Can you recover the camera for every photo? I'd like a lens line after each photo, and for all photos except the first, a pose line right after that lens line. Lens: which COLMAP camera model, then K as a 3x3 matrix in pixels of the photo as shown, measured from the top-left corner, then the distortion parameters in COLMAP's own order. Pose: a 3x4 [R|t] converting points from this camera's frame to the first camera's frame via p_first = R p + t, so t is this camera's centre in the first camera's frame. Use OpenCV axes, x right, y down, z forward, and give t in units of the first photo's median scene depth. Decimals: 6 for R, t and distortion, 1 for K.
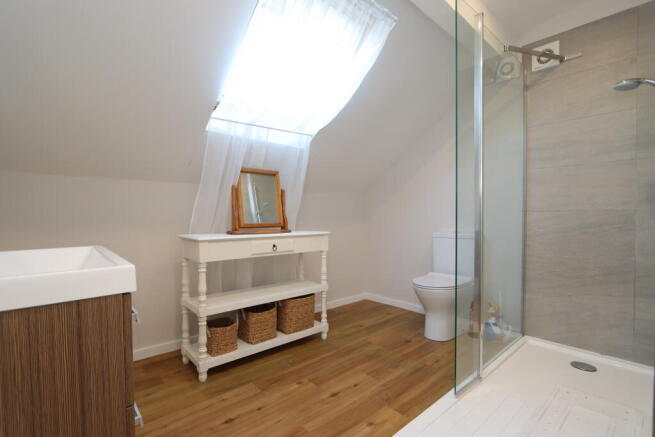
lens RADIAL K [[303.2, 0, 325.5], [0, 303.2, 221.5], [0, 0, 1]] dist [-0.013136, -0.000431]
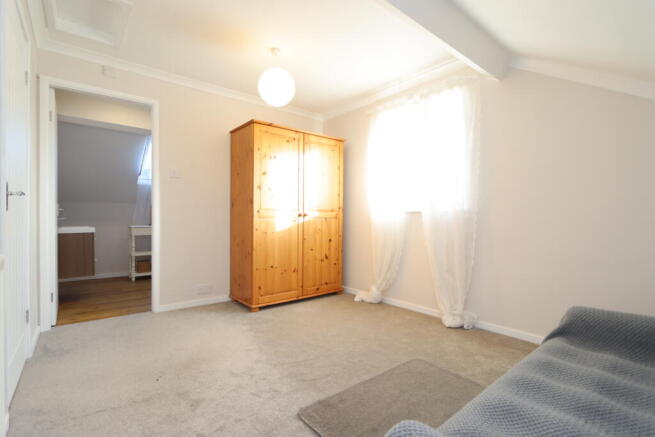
lens RADIAL K [[303.2, 0, 329.3], [0, 303.2, 217.8], [0, 0, 1]] dist [-0.013136, -0.000431]
pose [[0.999574, 0.003863, -0.028918, 1.346335], [-0.004234, 0.999910, -0.012759, 0.007355], [0.028866, 0.012876, 0.999500, -1.539010]]
